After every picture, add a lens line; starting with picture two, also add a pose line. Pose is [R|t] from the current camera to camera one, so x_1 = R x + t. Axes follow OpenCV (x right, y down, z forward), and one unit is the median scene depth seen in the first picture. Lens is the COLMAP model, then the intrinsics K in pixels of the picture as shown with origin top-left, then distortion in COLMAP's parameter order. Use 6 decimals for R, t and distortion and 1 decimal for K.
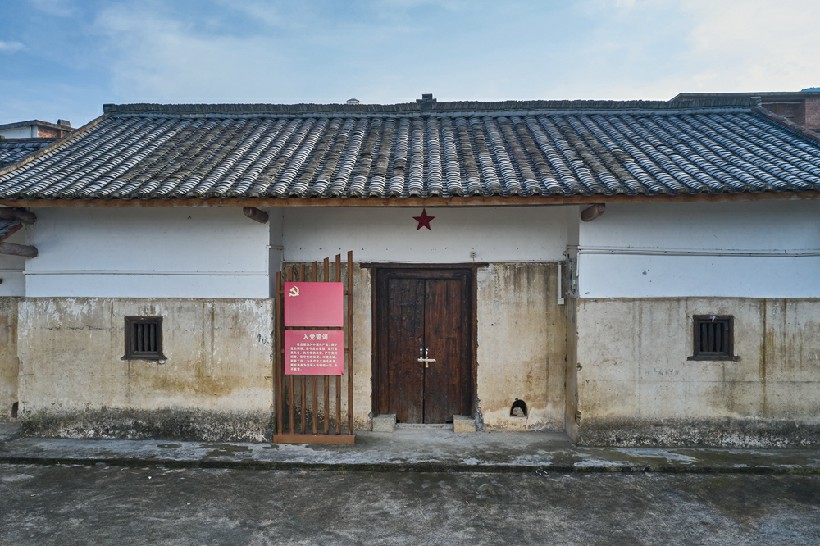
lens RADIAL K [[648.0, 0, 410.0], [0, 648.0, 273.0], [0, 0, 1]] dist [-0.009534, 0.003791]
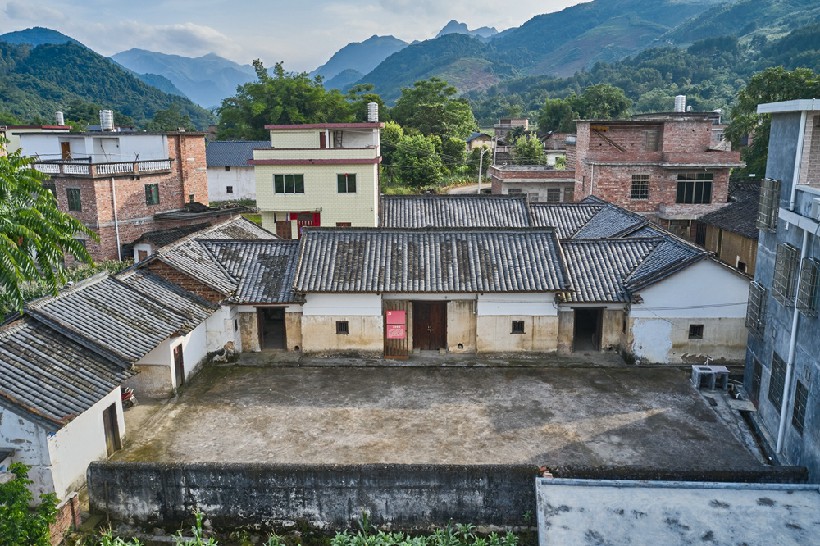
lens RADIAL K [[648.0, 0, 410.0], [0, 648.0, 273.0], [0, 0, 1]] dist [-0.009534, 0.003791]
pose [[0.999829, -0.010855, 0.014987, -0.125307], [0.007510, 0.978206, 0.207502, -0.844776], [-0.016912, -0.207354, 0.978120, -2.124652]]
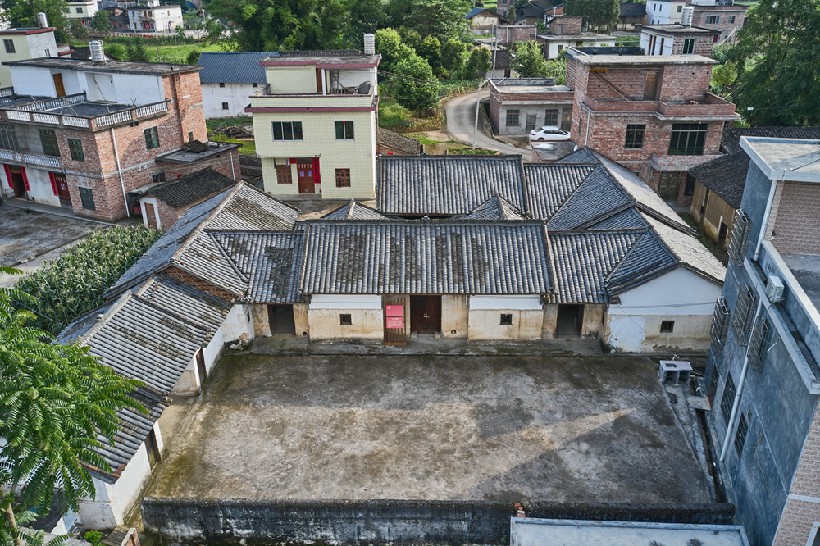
lens RADIAL K [[648.0, 0, 410.0], [0, 648.0, 273.0], [0, 0, 1]] dist [-0.009534, 0.003791]
pose [[0.999742, -0.017348, 0.014672, -0.114404], [0.009810, 0.912049, 0.409963, -1.597689], [-0.020494, -0.409713, 0.911984, -2.146392]]
